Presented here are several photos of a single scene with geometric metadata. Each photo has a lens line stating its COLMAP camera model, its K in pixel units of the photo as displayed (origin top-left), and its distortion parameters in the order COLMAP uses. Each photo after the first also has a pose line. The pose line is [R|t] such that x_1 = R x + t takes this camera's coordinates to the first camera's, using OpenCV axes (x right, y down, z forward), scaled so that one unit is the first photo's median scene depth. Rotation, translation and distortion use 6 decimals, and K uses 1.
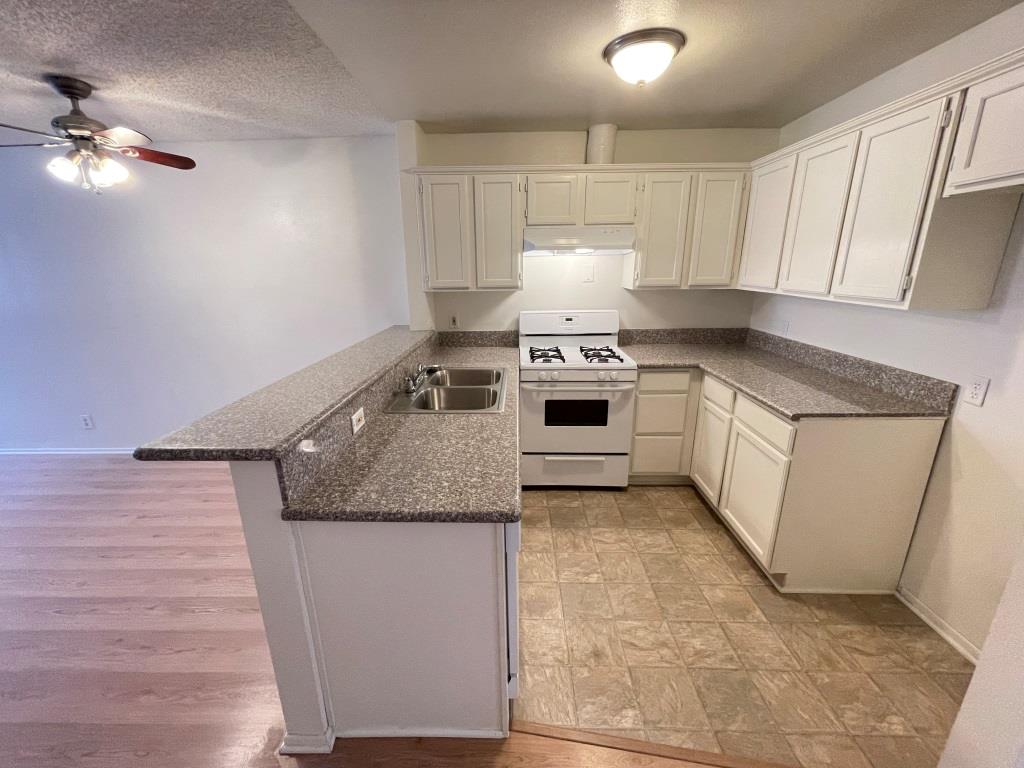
lens RADIAL K [[415.0, 0, 501.4], [0, 415.0, 379.8], [0, 0, 1]] dist [-0.001961, 0.000193]
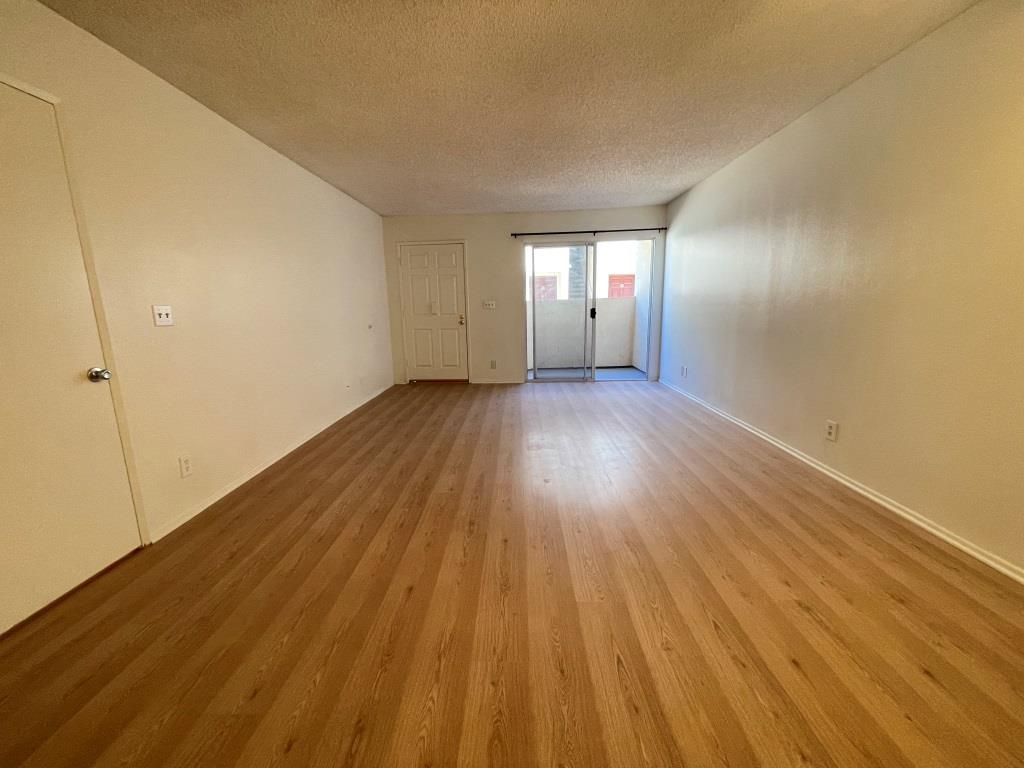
lens RADIAL K [[415.0, 0, 503.2], [0, 415.0, 382.5], [0, 0, 1]] dist [-0.001961, 0.000193]
pose [[-0.016655, 0.209809, -0.977601, -0.437778], [-0.244656, 0.947159, 0.207444, 0.012217], [0.969467, 0.242631, 0.035556, 0.609003]]
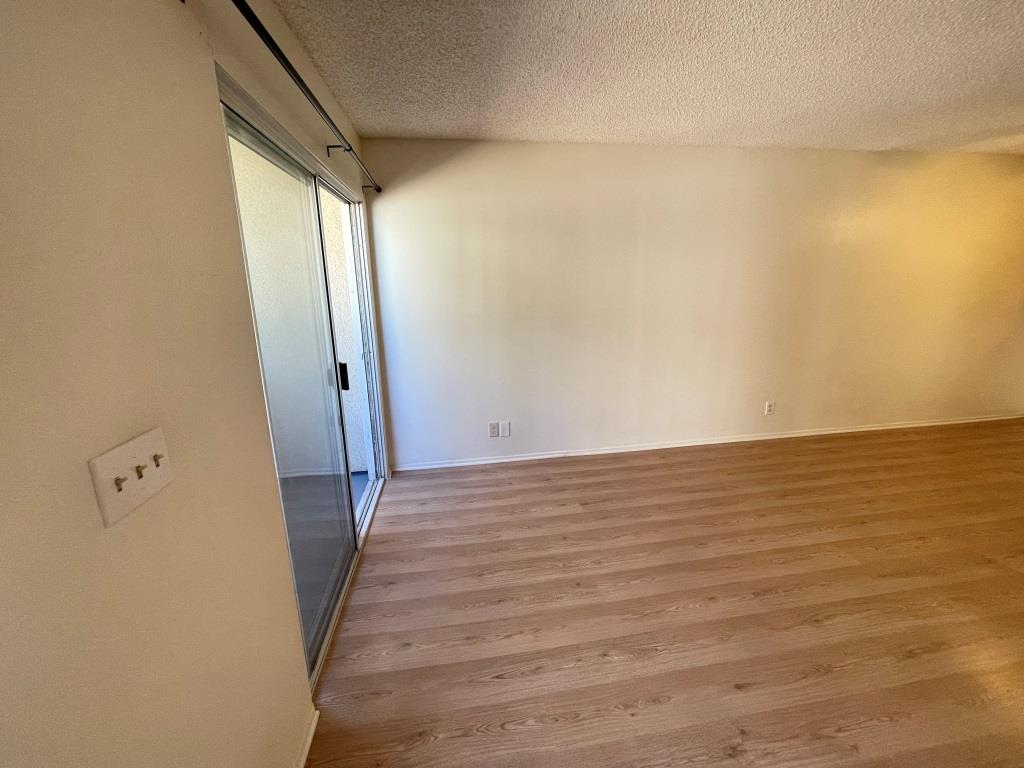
lens RADIAL K [[415.0, 0, 510.2], [0, 415.0, 375.9], [0, 0, 1]] dist [-0.001961, 0.000193]
pose [[0.985768, -0.043332, 0.162429, -3.030609], [0.051914, 0.997450, -0.048965, 0.066244], [-0.159893, 0.056701, 0.985505, 0.114086]]
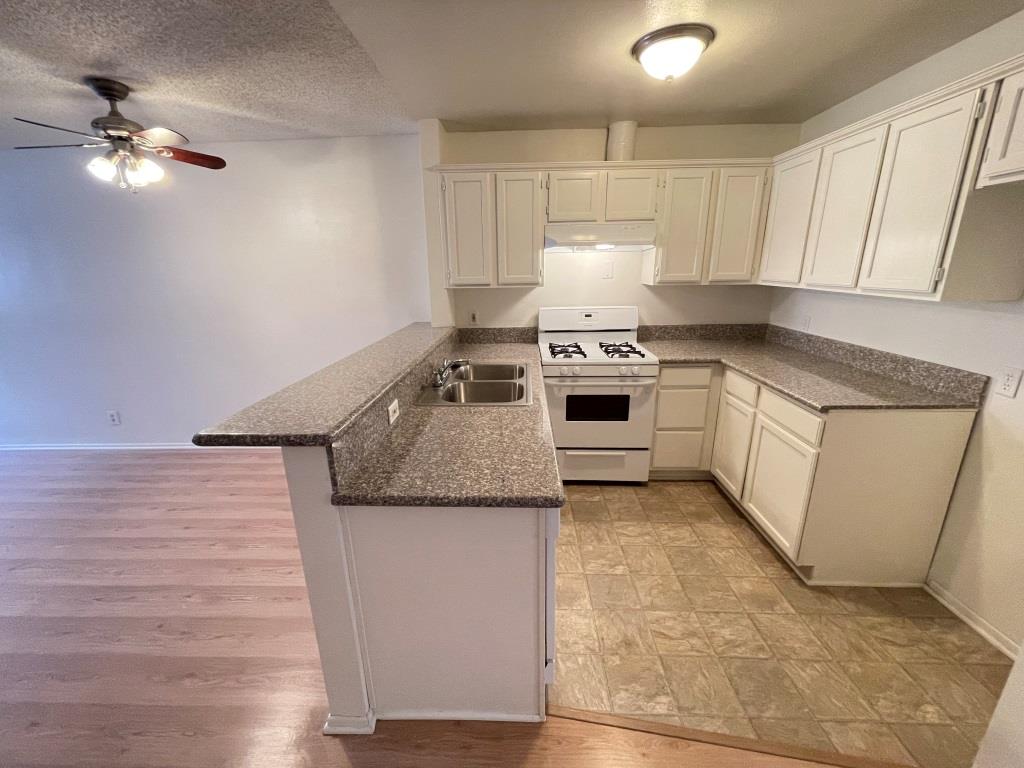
lens RADIAL K [[415.0, 0, 501.4], [0, 415.0, 379.9], [0, 0, 1]] dist [-0.001961, 0.000193]
pose [[0.999893, -0.001003, -0.014561, -0.048881], [0.001001, 0.999999, -0.000113, 0.015250], [0.014561, 0.000098, 0.999894, -0.013268]]
